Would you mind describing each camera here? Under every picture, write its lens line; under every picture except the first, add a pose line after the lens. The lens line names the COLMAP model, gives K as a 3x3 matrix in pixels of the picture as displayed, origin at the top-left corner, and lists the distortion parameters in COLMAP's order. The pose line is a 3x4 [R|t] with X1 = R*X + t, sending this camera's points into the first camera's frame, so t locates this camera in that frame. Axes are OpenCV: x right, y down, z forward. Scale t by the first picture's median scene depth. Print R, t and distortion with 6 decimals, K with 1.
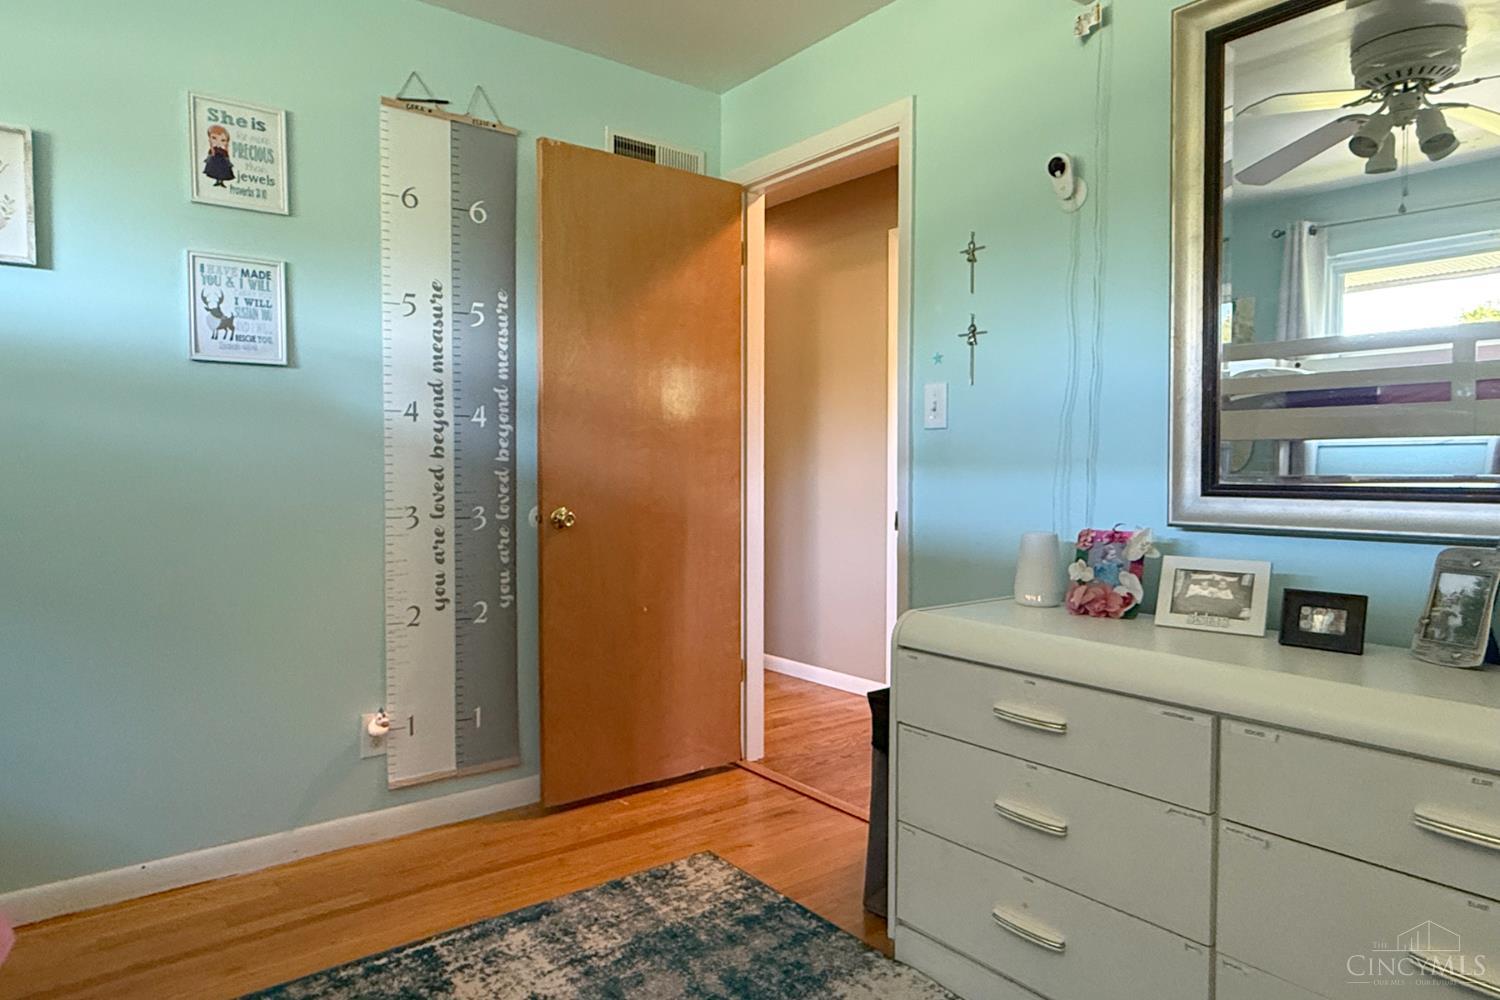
lens RADIAL K [[921.2, 0, 750.0], [0, 921.2, 500.0], [0, 0, 1]] dist [0.000778, 0.000173]
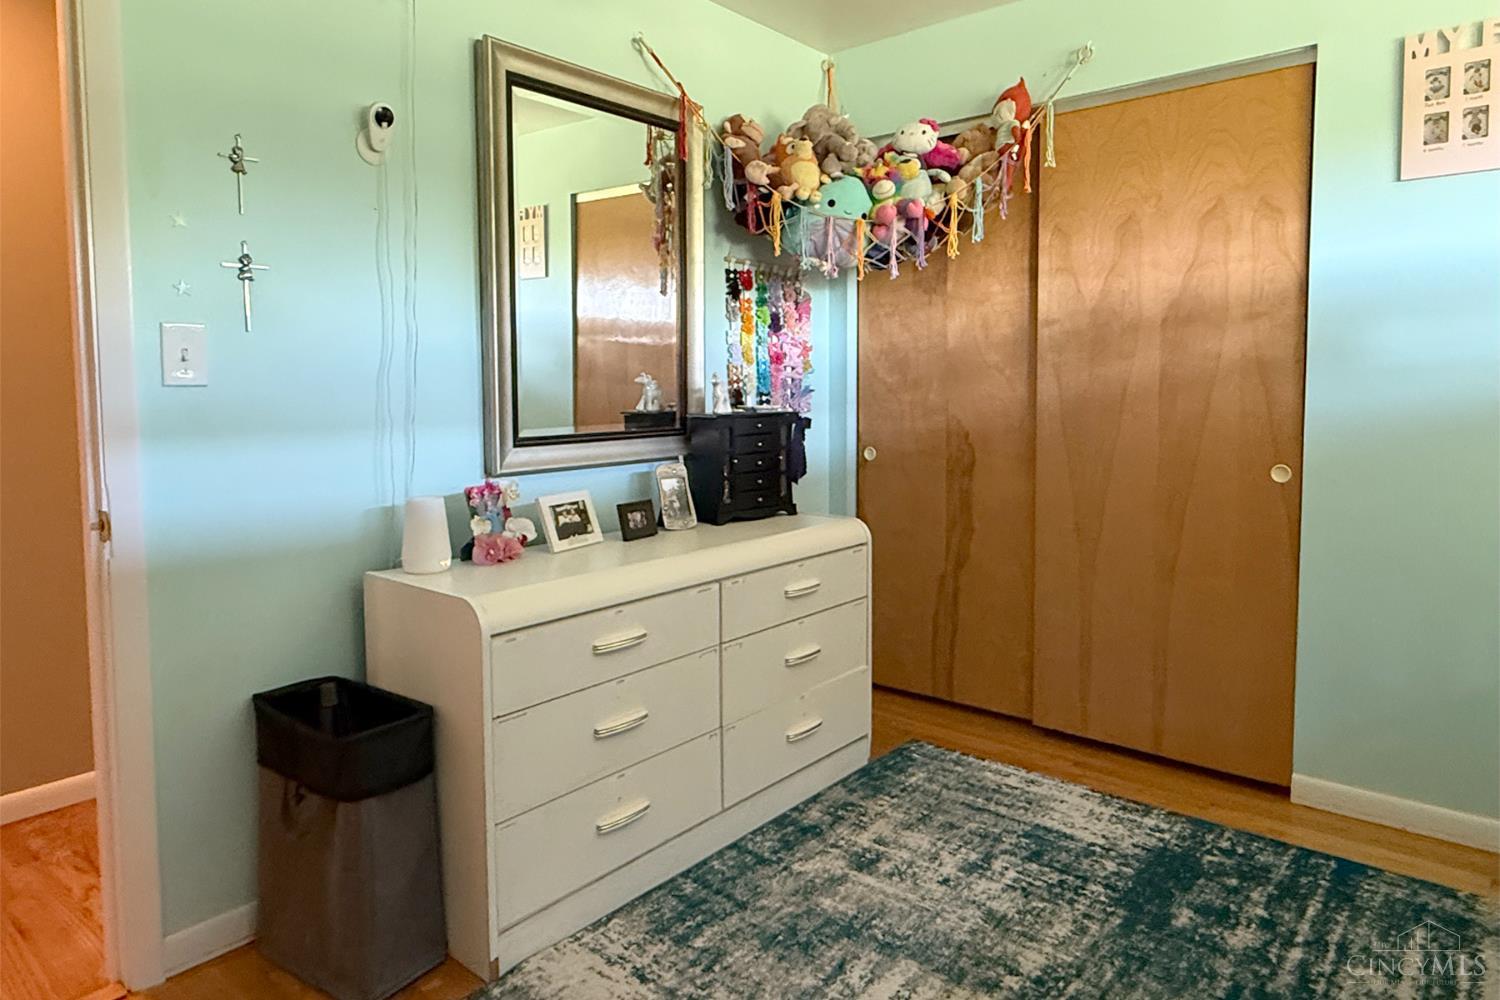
lens RADIAL K [[916.9, 0, 749.0], [0, 916.9, 434.5], [0, 0, 1]] dist [0.000904, 0.000204]
pose [[-0.207668, -0.053915, 0.976712, -0.798711], [0.043029, 0.997010, 0.064184, -0.090257], [-0.977253, 0.055355, -0.204727, 0.972472]]
